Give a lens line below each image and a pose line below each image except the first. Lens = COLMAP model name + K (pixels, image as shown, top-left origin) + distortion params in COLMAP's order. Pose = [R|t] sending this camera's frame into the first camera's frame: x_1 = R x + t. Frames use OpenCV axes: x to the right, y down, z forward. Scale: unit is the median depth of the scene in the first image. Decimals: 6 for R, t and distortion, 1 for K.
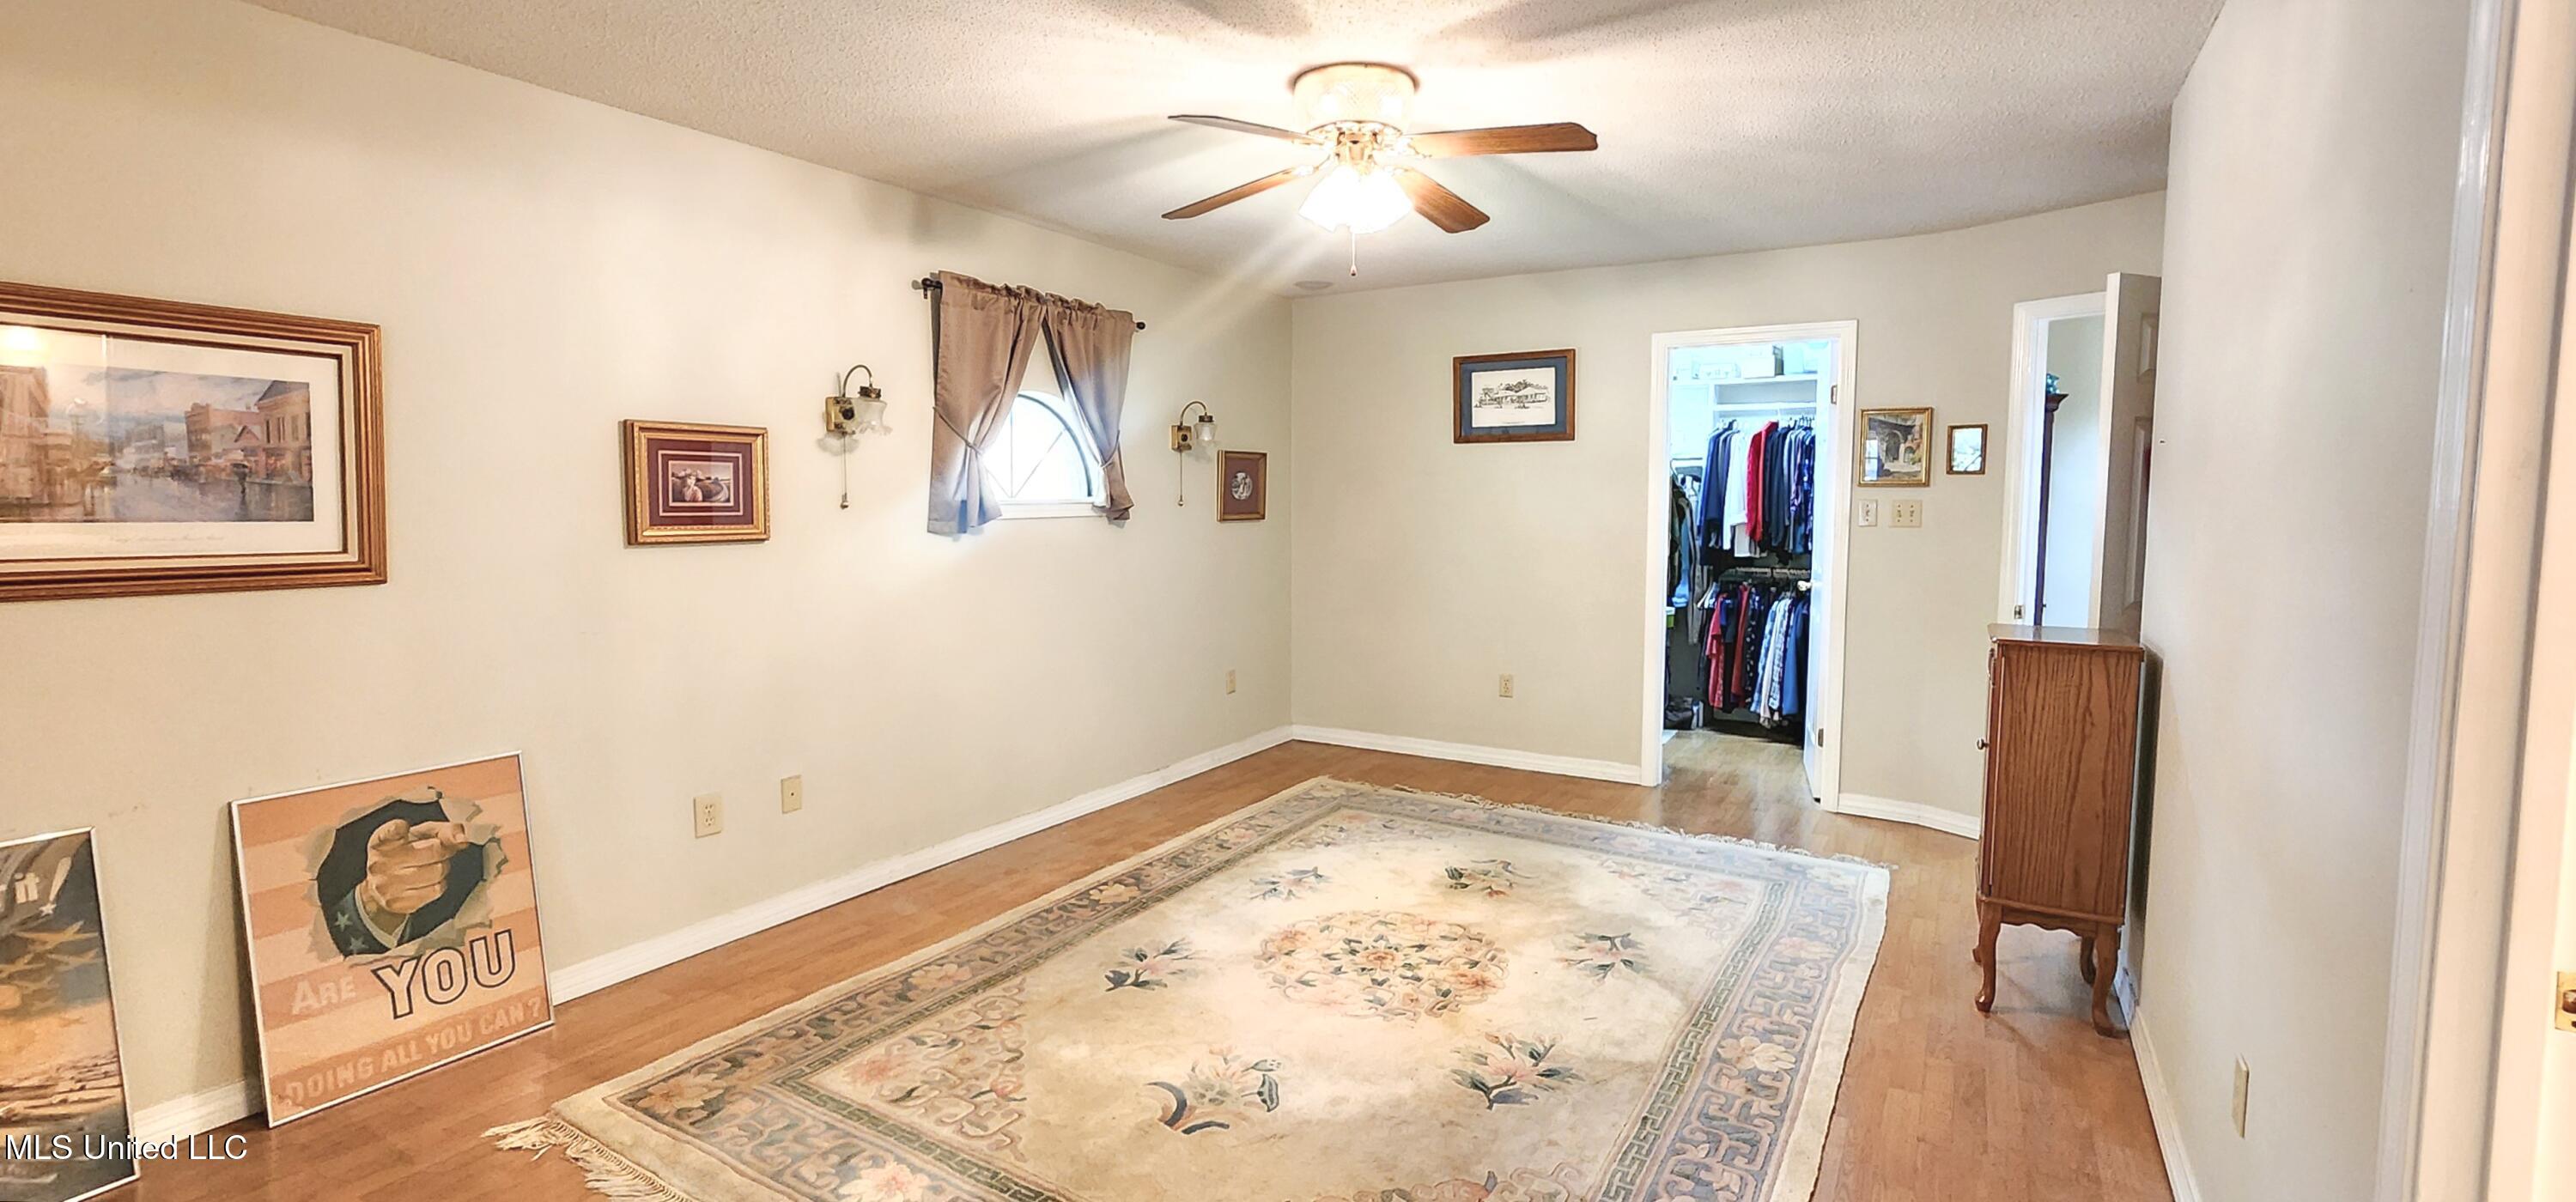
lens RADIAL K [[1140.8, 0, 1285.9], [0, 1140.8, 579.7], [0, 0, 1]] dist [0.004396, 0.000556]
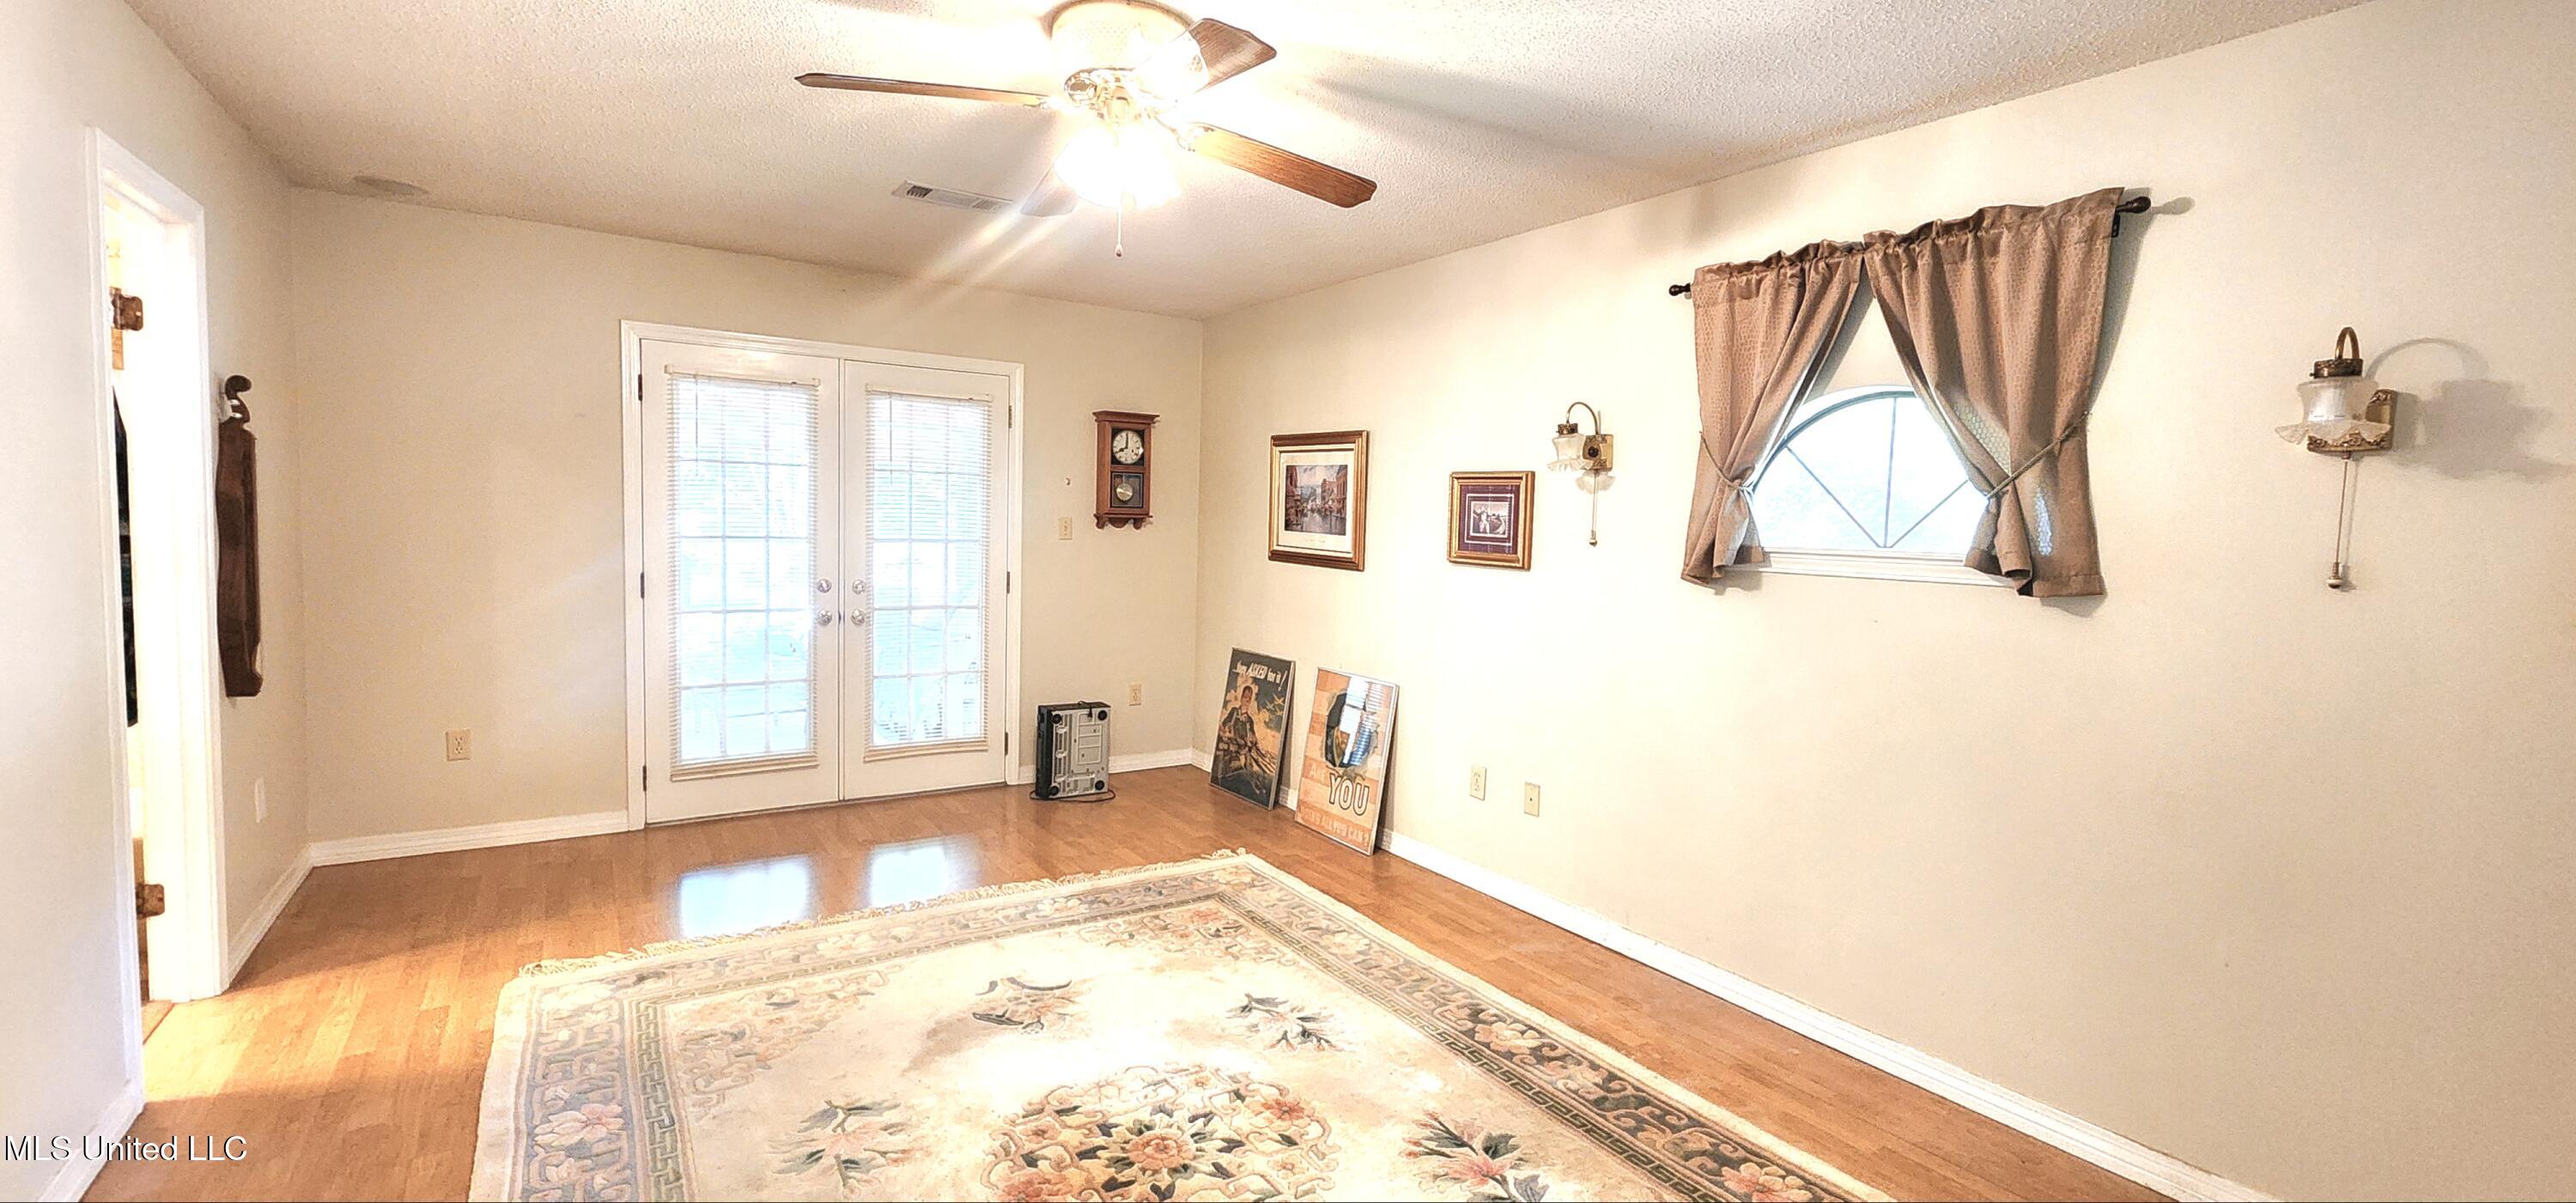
lens RADIAL K [[1063.3, 0, 1301.0], [0, 1063.3, 610.4], [0, 0, 1]] dist [-0.000149, 0.000126]
pose [[-0.417591, 0.060120, -0.906644, 0.636805], [-0.106448, 0.987701, 0.114524, -0.095931], [0.902378, 0.144335, -0.406056, 1.294051]]
